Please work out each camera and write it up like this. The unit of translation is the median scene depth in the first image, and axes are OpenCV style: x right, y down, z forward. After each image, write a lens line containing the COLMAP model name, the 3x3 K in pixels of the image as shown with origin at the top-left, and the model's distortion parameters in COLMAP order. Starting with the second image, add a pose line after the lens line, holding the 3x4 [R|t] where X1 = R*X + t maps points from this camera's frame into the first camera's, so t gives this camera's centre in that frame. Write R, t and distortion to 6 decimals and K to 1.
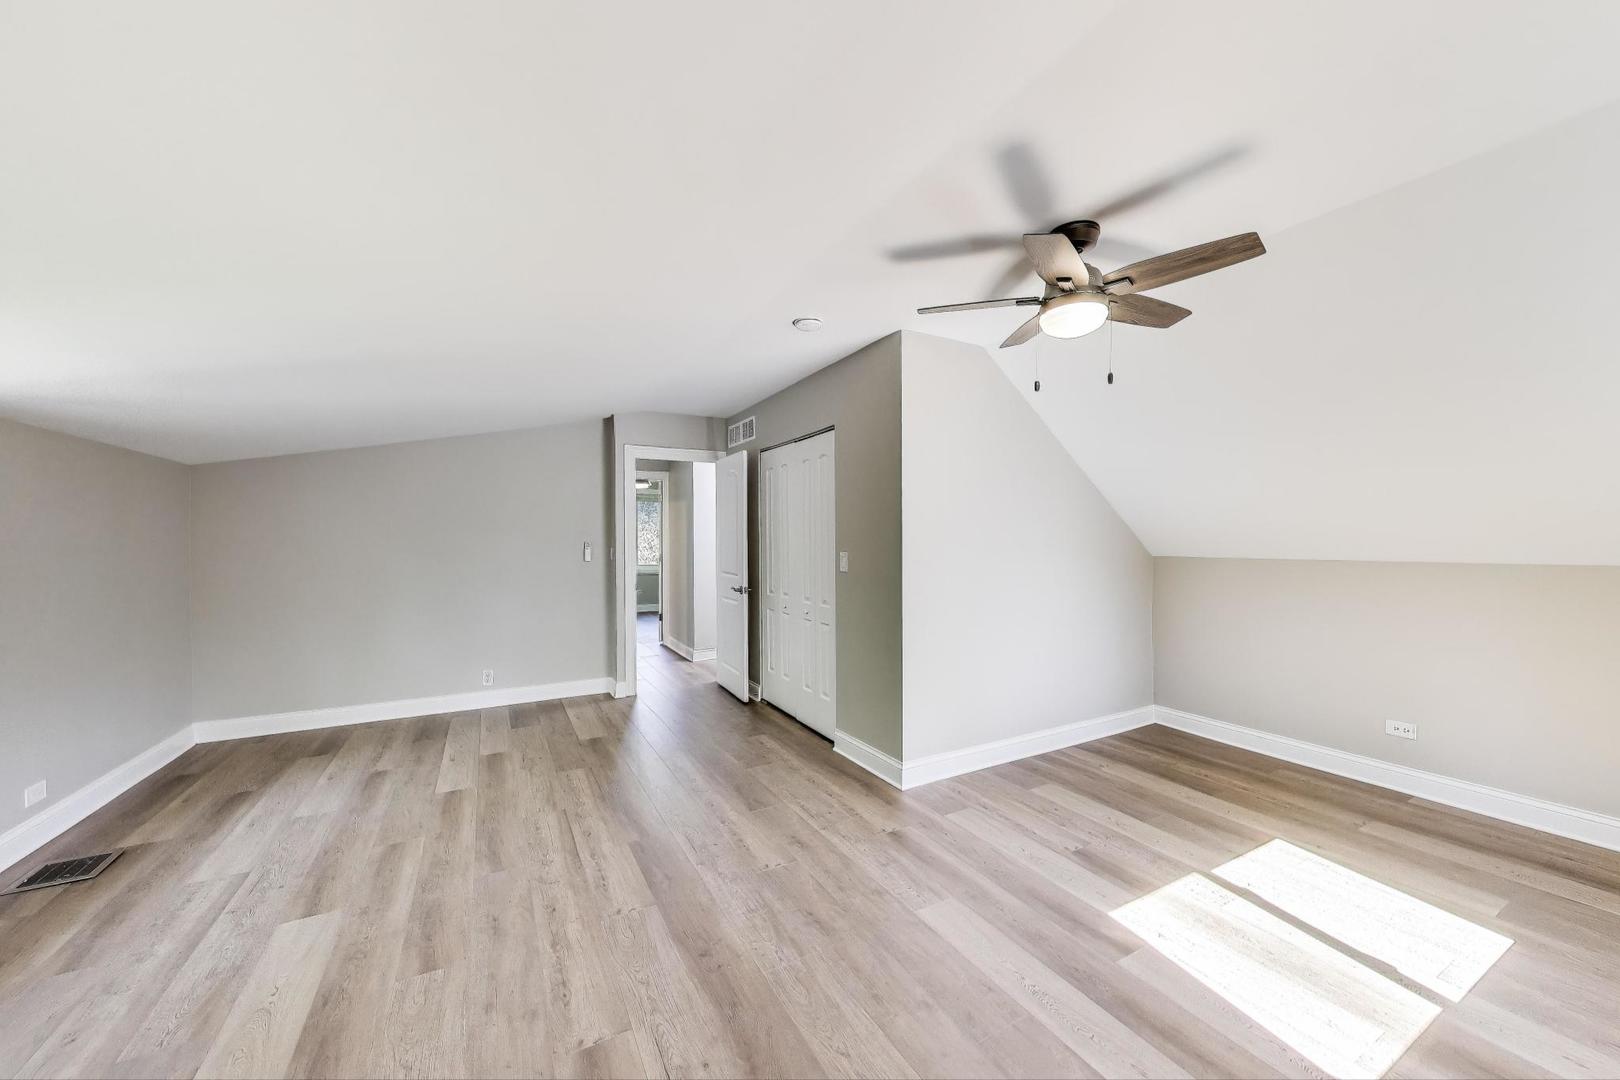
lens RADIAL K [[592.4, 0, 817.6], [0, 592.4, 537.2], [0, 0, 1]] dist [0.000046, -0.000044]
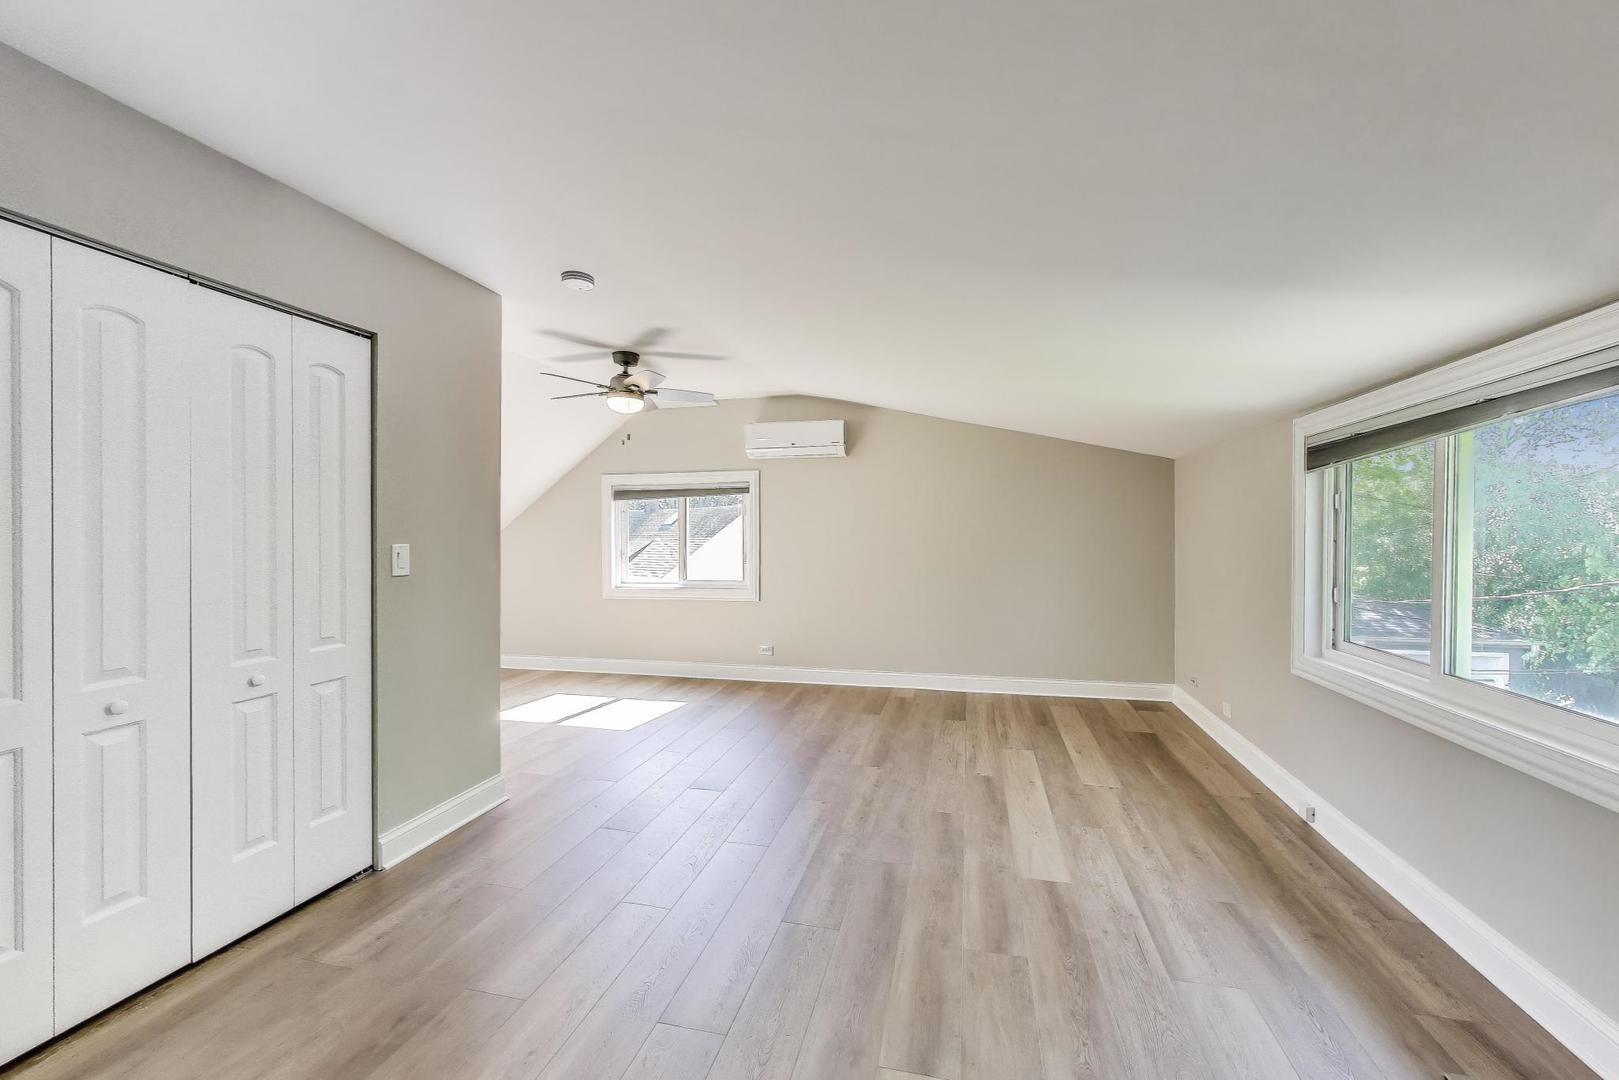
lens RADIAL K [[592.1, 0, 817.1], [0, 592.1, 537.2], [0, 0, 1]] dist [0.000046, -0.000044]
pose [[-0.729255, -0.000438, 0.684242, -1.151046], [0.000795, 0.999999, 0.001488, 0.026548], [-0.684242, 0.001629, -0.729253, 1.842170]]
